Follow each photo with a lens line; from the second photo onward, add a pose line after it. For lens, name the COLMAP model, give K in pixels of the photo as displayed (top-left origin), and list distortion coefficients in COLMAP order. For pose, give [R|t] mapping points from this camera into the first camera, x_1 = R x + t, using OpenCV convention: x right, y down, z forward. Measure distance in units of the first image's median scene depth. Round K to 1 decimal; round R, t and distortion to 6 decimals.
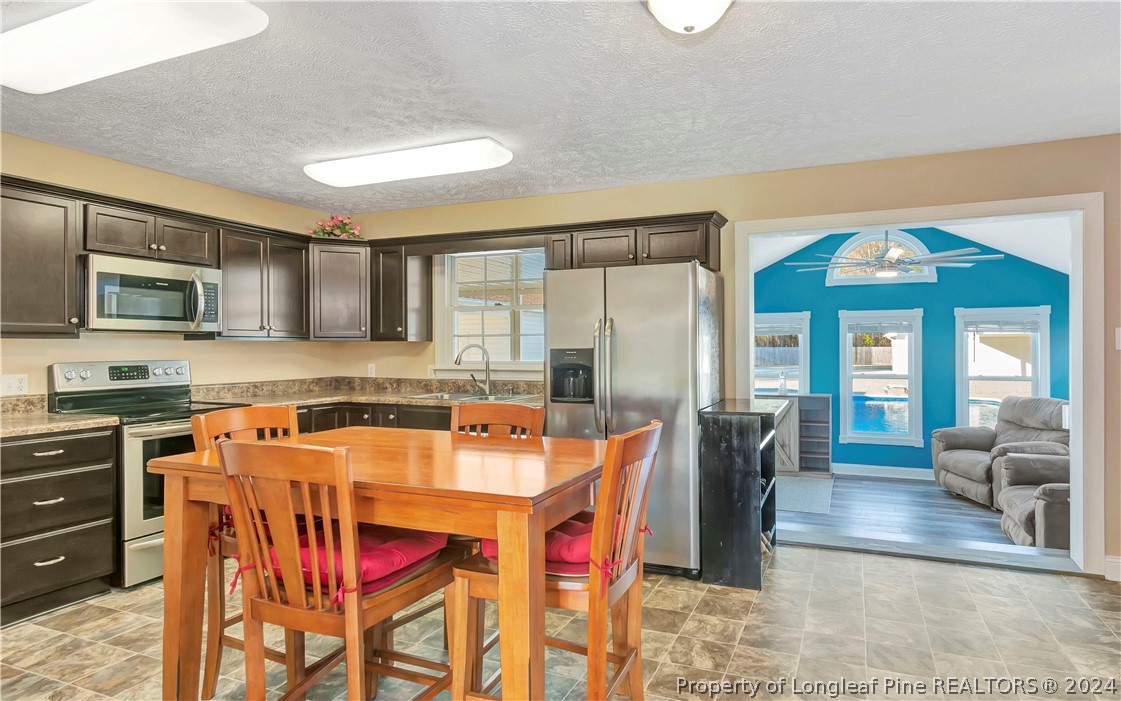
lens RADIAL K [[636.2, 0, 588.9], [0, 636.2, 349.7], [0, 0, 1]] dist [0.036538, -0.002178]
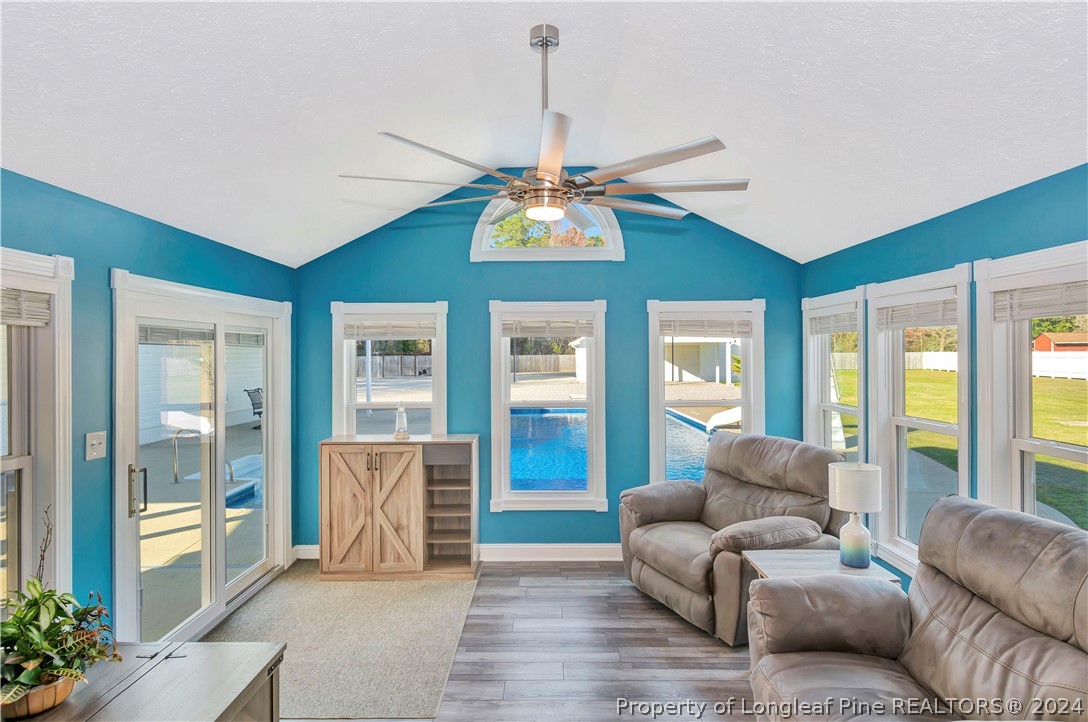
lens RADIAL K [[612.1, 0, 542.0], [0, 612.1, 354.1], [0, 0, 1]] dist [0.000566, -0.002130]
pose [[0.927197, -0.001092, 0.374573, 0.232438], [0.003031, 0.999985, -0.004589, -0.006492], [-0.374562, 0.005390, 0.927186, 0.461782]]
